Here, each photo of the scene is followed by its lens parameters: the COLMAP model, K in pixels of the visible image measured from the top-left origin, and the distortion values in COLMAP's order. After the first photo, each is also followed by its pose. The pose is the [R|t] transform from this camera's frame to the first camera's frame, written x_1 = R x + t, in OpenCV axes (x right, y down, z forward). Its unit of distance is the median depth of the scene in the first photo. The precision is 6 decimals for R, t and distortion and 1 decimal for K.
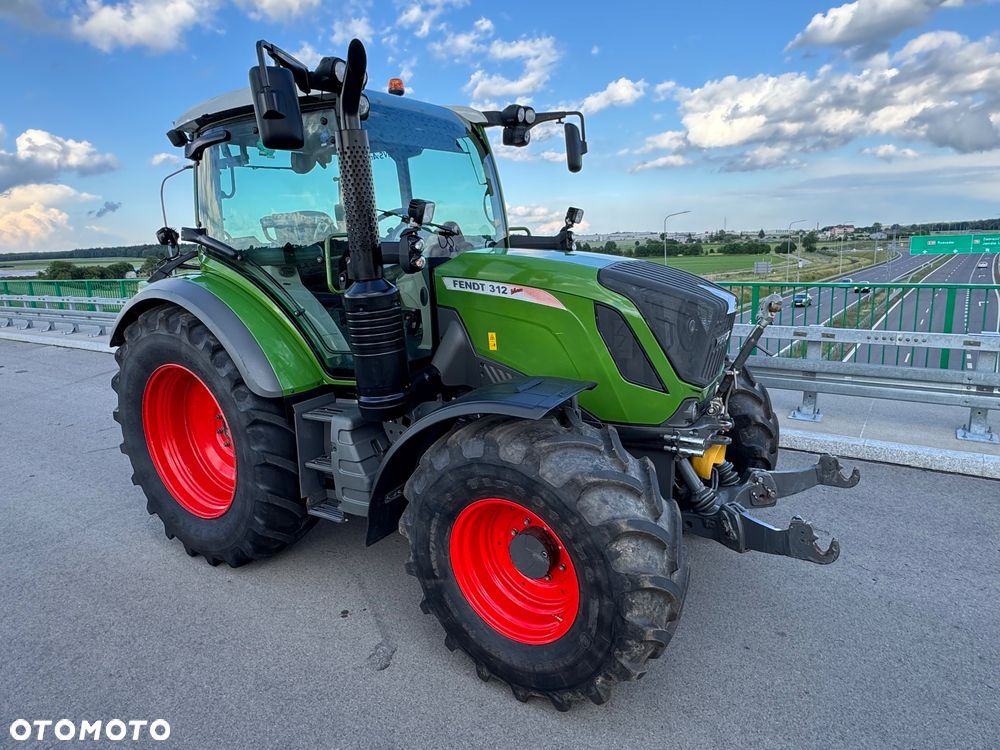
lens RADIAL K [[629.8, 0, 496.4], [0, 629.8, 379.3], [0, 0, 1]] dist [-0.007961, 0.000494]
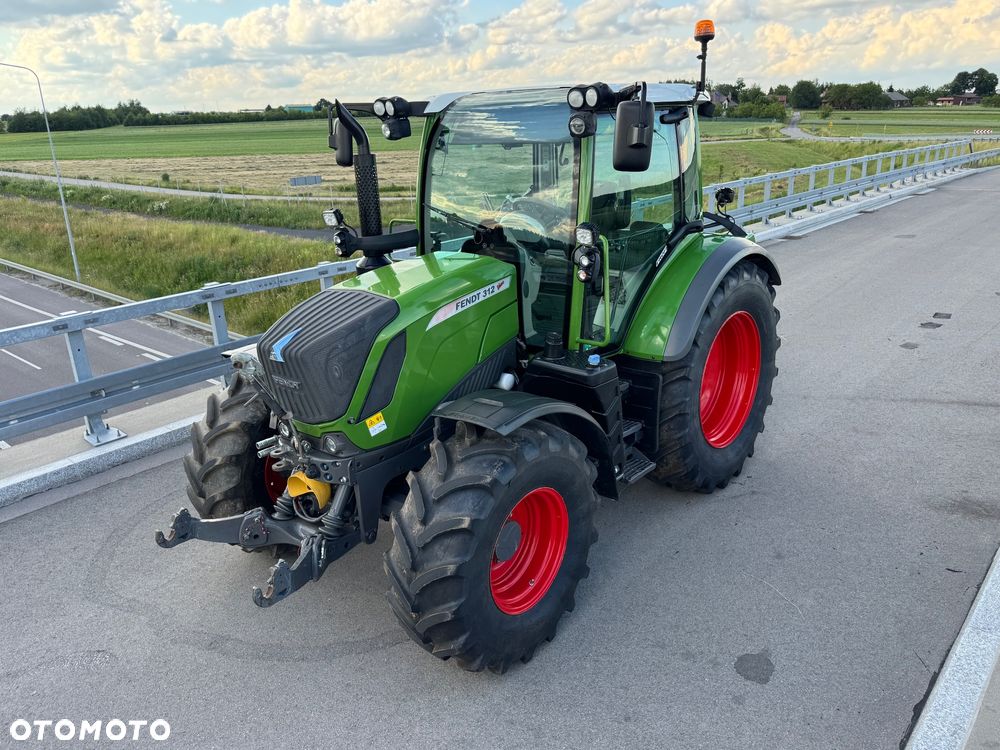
lens RADIAL K [[756.7, 0, 501.2], [0, 756.7, 378.5], [0, 0, 1]] dist [0.095714, -0.128538]
pose [[-0.103578, 0.372003, -0.922434, 1.345992], [-0.188802, 0.903207, 0.385449, -0.564922], [0.976537, 0.214082, -0.023318, 1.242562]]
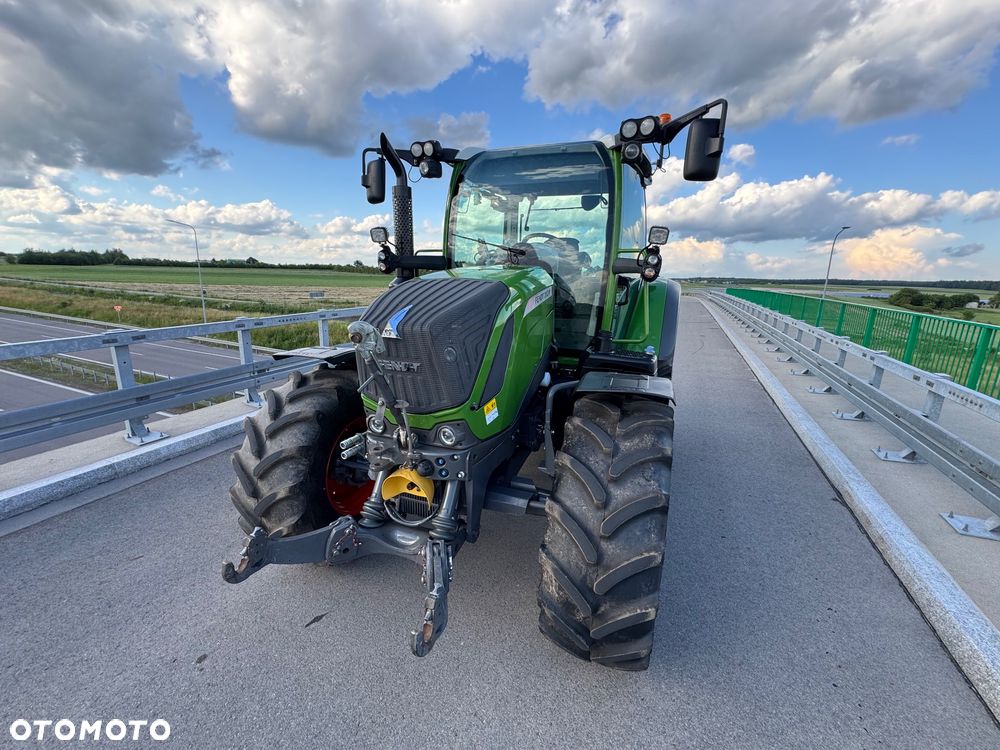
lens RADIAL K [[426.4, 0, 499.1], [0, 426.4, 376.9], [0, 0, 1]] dist [-0.001178, -0.000471]
pose [[0.197668, 0.282270, -0.938750, 0.878383], [-0.253488, 0.939791, 0.229208, -0.205785], [0.946927, 0.192655, 0.257319, 0.888403]]
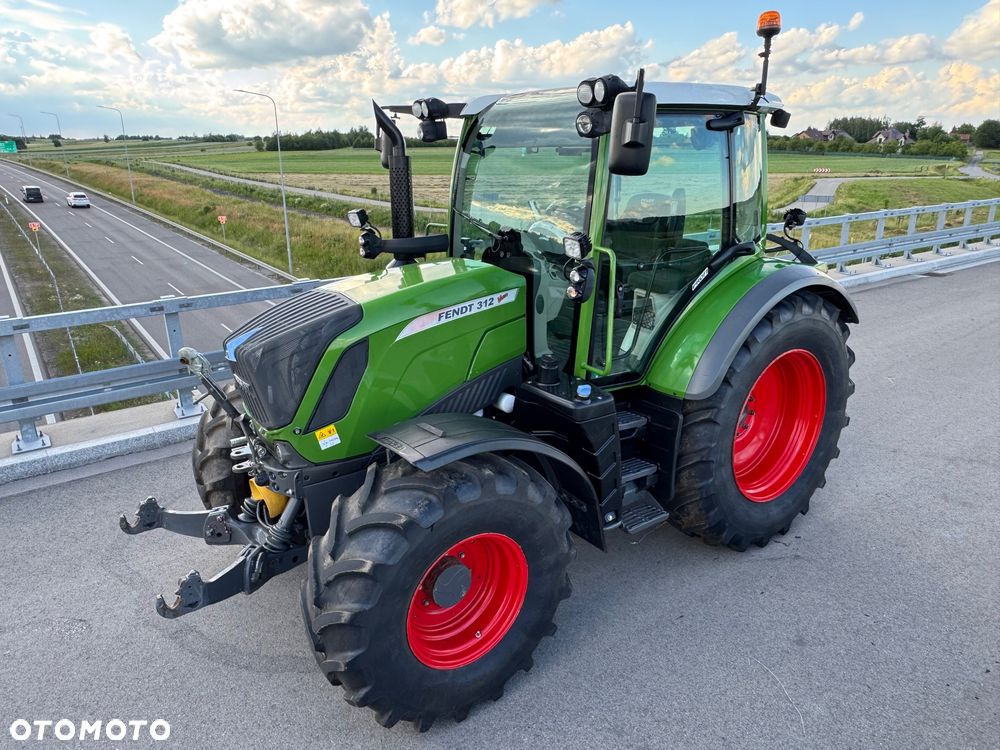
lens RADIAL K [[687.1, 0, 498.9], [0, 687.1, 378.4], [0, 0, 1]] dist [-0.011006, 0.013400]
pose [[-0.336408, 0.348336, -0.874924, 1.062081], [-0.189548, 0.885013, 0.425234, -0.551906], [0.922443, 0.308893, -0.231699, 1.467086]]
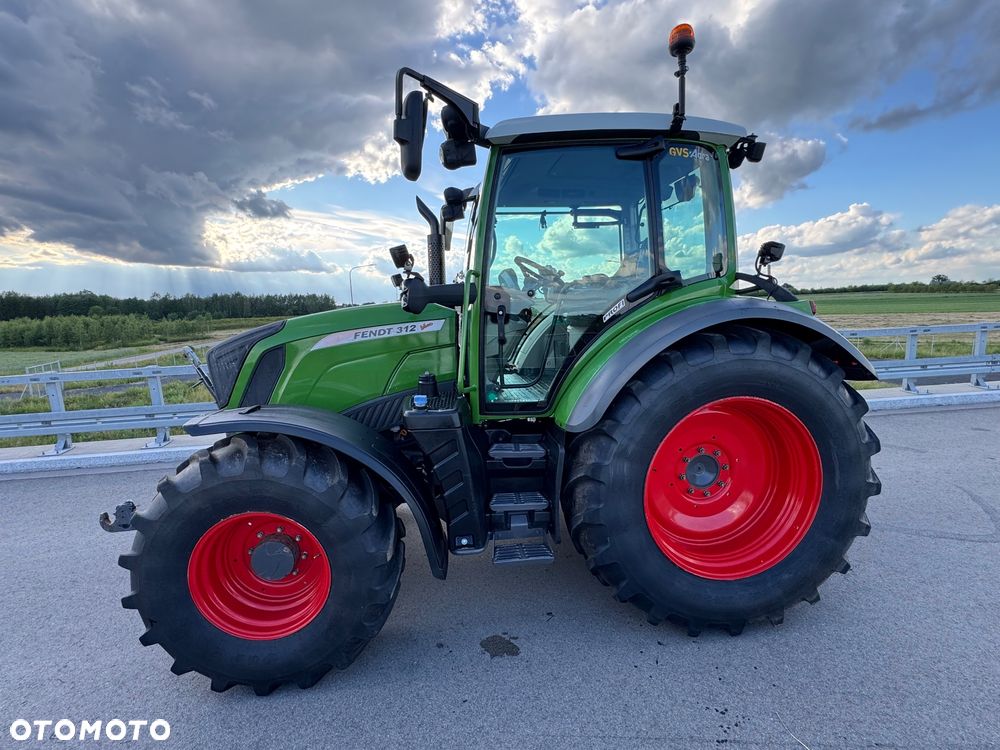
lens RADIAL K [[470.6, 0, 501.9], [0, 470.6, 379.0], [0, 0, 1]] dist [-0.002709, -0.000199]
pose [[-0.748813, 0.177563, -0.638554, 0.512090], [-0.076416, 0.933891, 0.349298, -0.420264], [0.658362, 0.310355, -0.685740, 1.898232]]
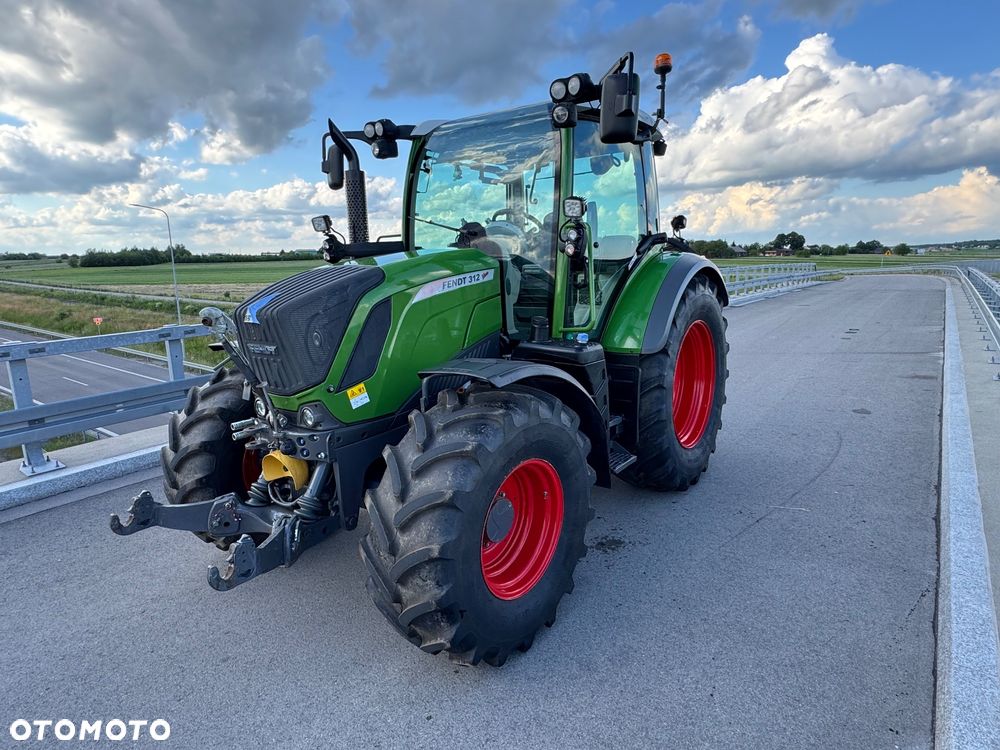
lens RADIAL K [[584.9, 0, 500.4], [0, 584.9, 377.9], [0, 0, 1]] dist [-0.005055, 0.008906]
pose [[-0.041214, 0.254263, -0.966257, 1.114206], [-0.201512, 0.945090, 0.257288, -0.298484], [0.978619, 0.205316, 0.012286, 1.226697]]
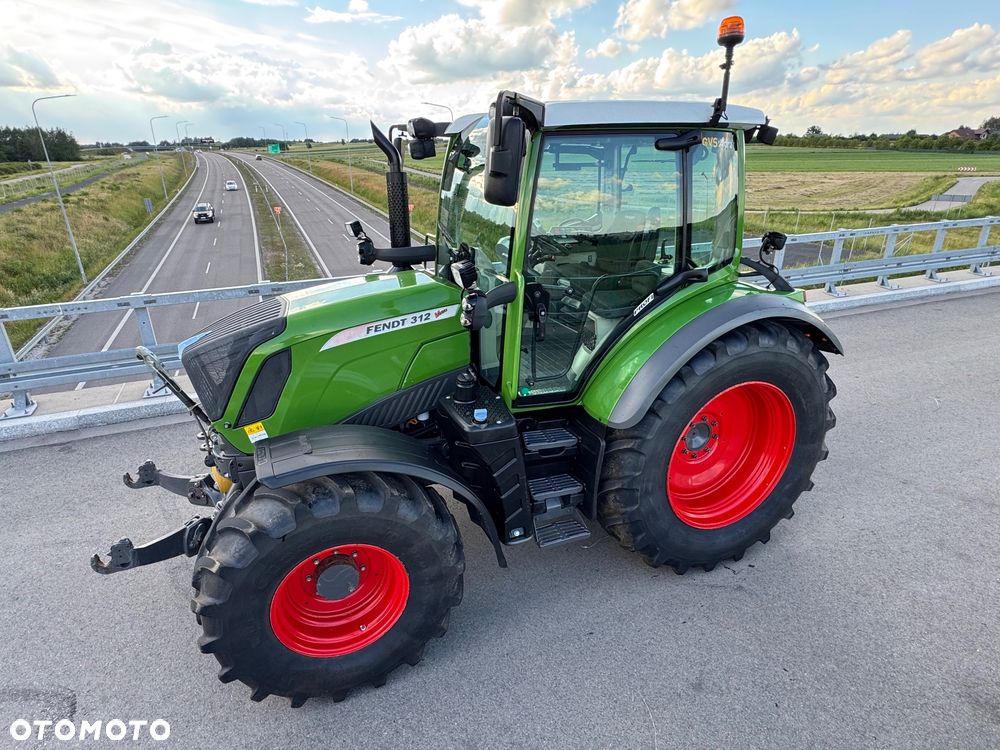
lens RADIAL K [[560.6, 0, 498.7], [0, 560.6, 377.8], [0, 0, 1]] dist [-0.006682, 0.006116]
pose [[-0.554073, 0.364608, -0.748375, 0.744992], [-0.150791, 0.840154, 0.520964, -0.617609], [0.818697, 0.401500, -0.410527, 1.694311]]
